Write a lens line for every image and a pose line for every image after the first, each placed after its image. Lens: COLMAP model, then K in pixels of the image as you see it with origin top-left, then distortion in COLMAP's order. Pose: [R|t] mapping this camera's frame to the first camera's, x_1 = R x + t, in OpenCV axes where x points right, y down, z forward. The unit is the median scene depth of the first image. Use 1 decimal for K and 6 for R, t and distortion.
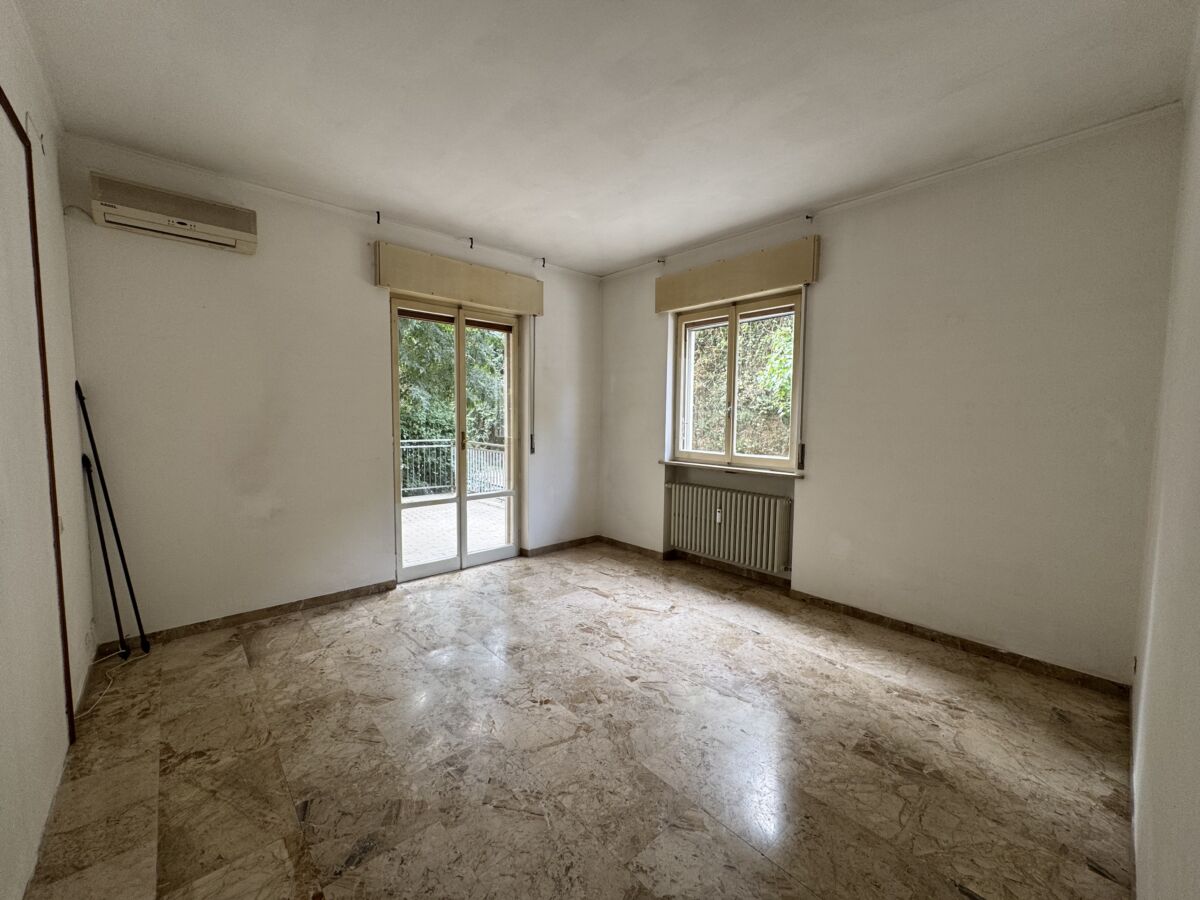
lens RADIAL K [[478.4, 0, 598.7], [0, 478.4, 452.4], [0, 0, 1]] dist [-0.003362, -0.000039]
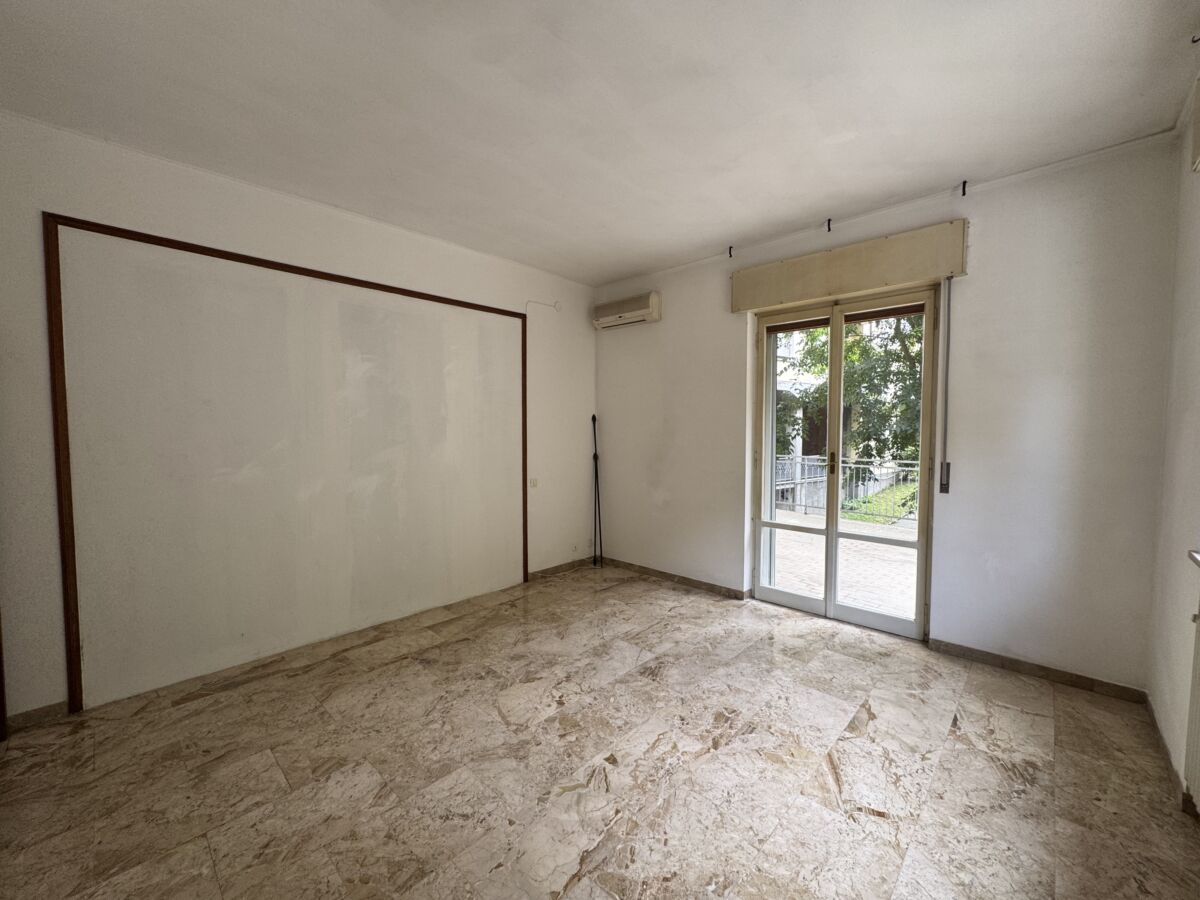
lens RADIAL K [[478.4, 0, 598.0], [0, 478.4, 454.5], [0, 0, 1]] dist [-0.003362, -0.000039]
pose [[0.075815, 0.046914, -0.996018, 0.659599], [-0.079054, 0.996031, 0.040897, -0.054025], [0.993983, 0.075639, 0.079223, 0.683199]]
